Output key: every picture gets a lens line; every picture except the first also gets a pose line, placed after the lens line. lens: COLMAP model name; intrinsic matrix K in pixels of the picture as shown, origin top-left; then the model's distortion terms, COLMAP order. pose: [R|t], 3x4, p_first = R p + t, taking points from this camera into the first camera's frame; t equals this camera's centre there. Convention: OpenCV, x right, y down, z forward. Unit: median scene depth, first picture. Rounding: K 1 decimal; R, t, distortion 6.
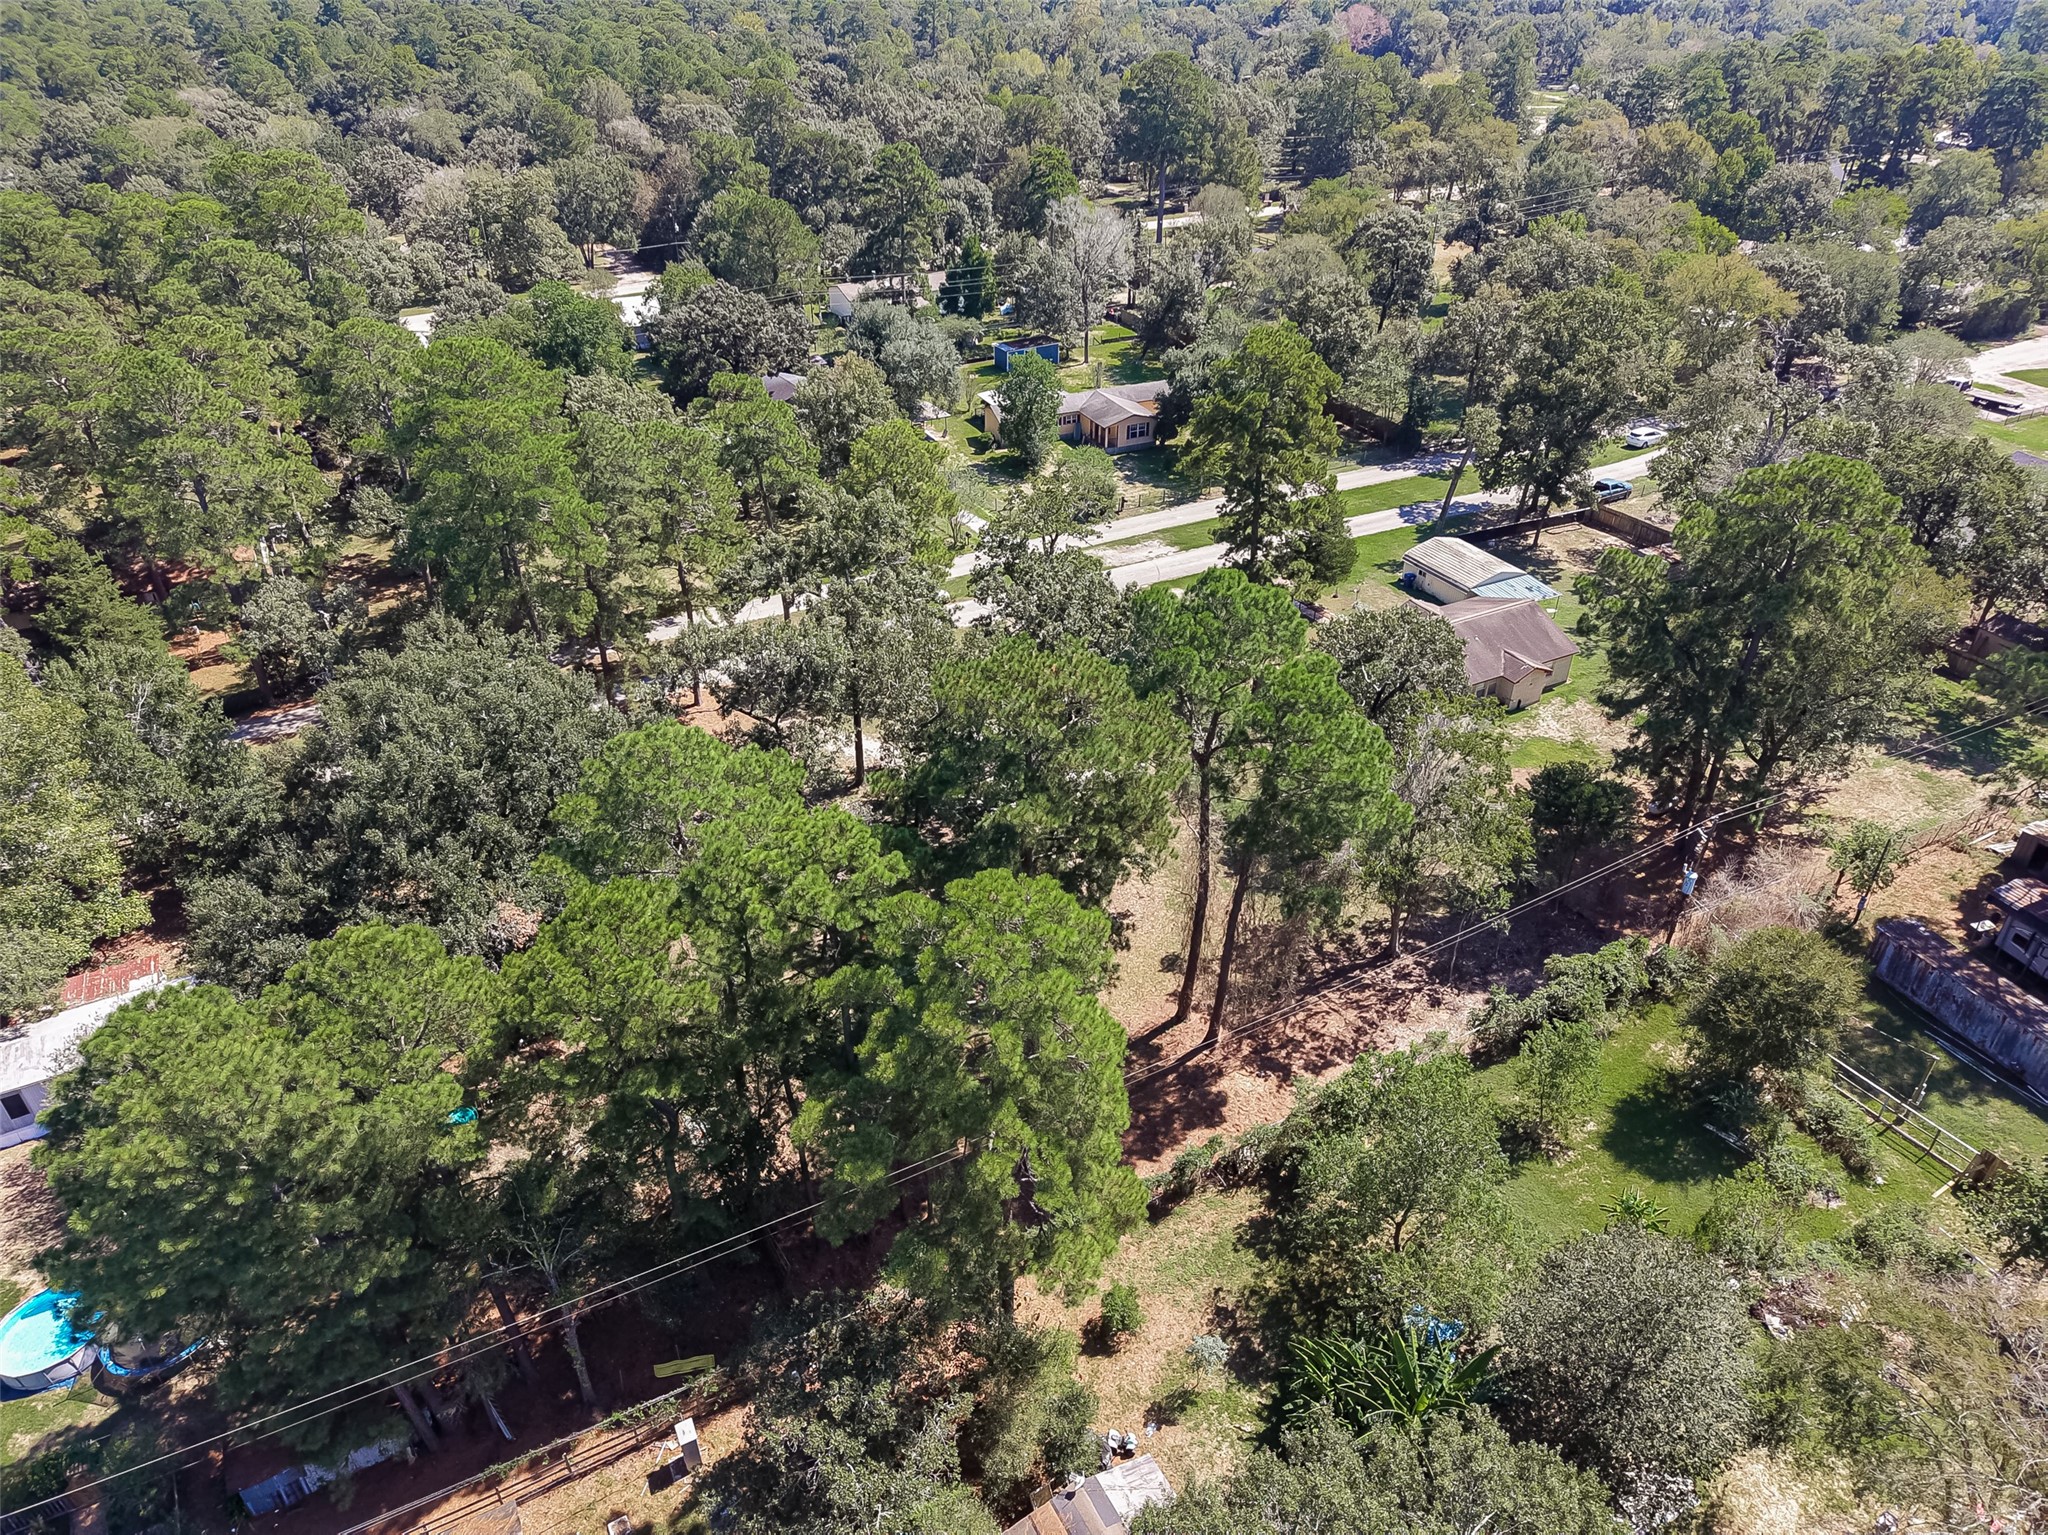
lens RADIAL K [[1369.5, 0, 1029.6], [0, 1369.5, 776.7], [0, 0, 1]] dist [0.012575, -0.011012]
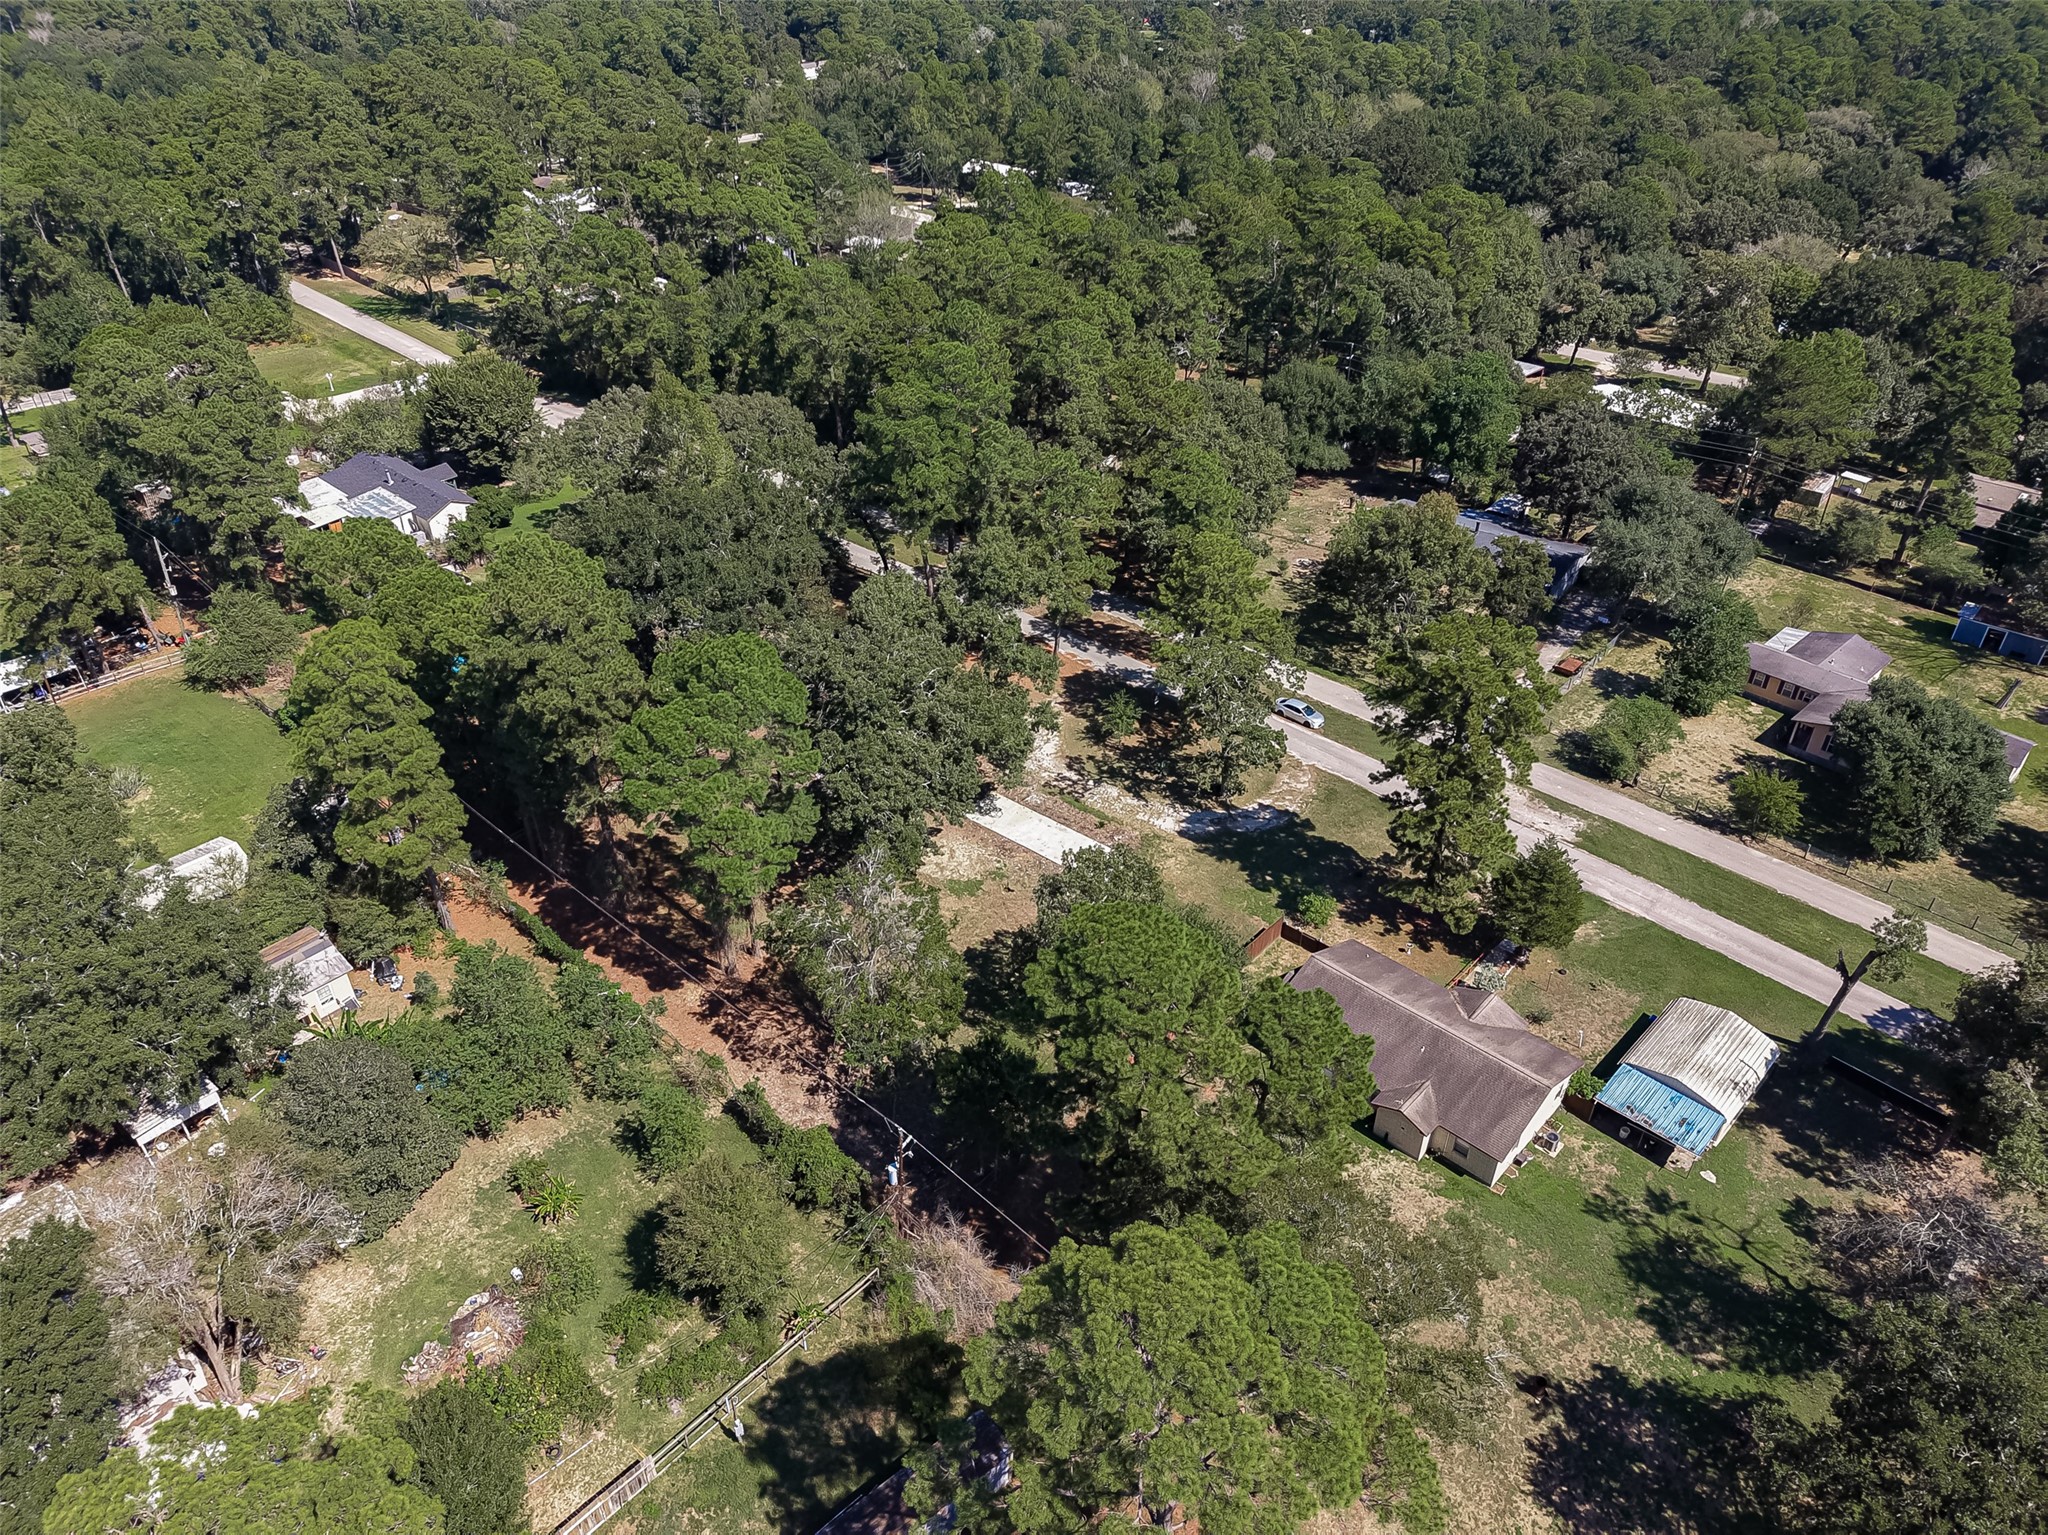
lens RADIAL K [[1369.5, 0, 1026.5], [0, 1369.5, 772.3], [0, 0, 1]] dist [0.012575, -0.011012]
pose [[0.321240, 0.535064, -0.781352, 1.217169], [-0.519203, 0.789534, 0.327206, -0.571398], [0.791981, 0.300569, 0.531437, 0.479624]]
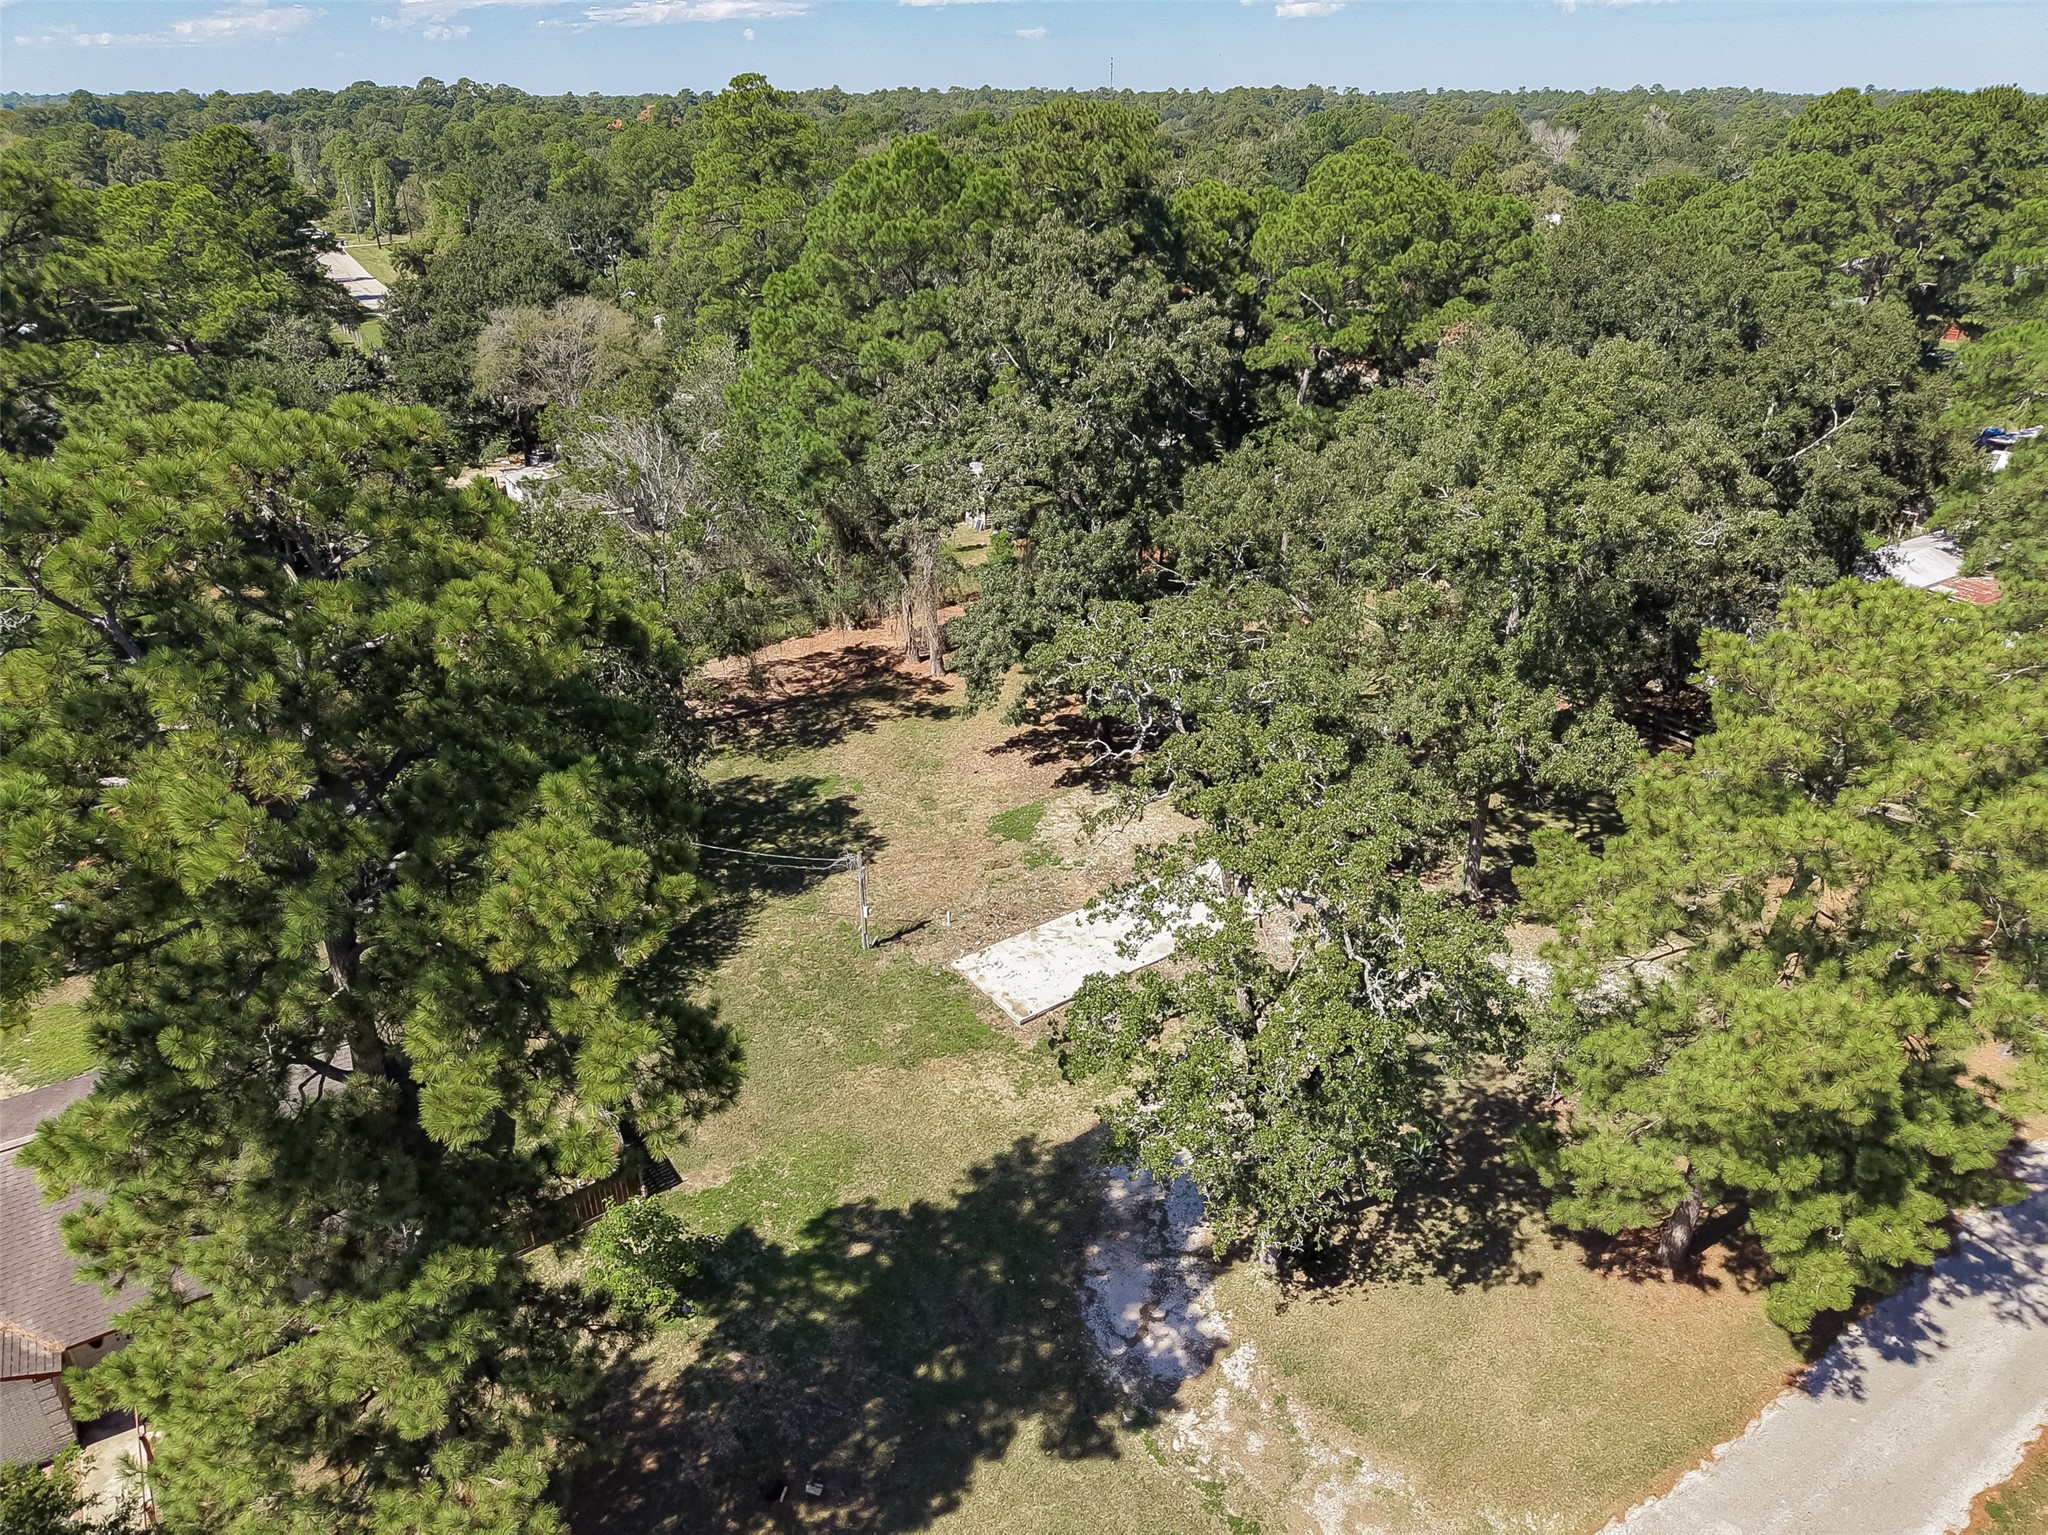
lens RADIAL K [[1369.5, 0, 1019.4], [0, 1369.5, 777.4], [0, 0, 1]] dist [0.012575, -0.011012]
pose [[-0.997005, 0.038370, -0.067154, 0.130248], [-0.038462, 0.507321, 0.860898, -0.671494], [0.067102, 0.860902, -0.504326, 1.666324]]
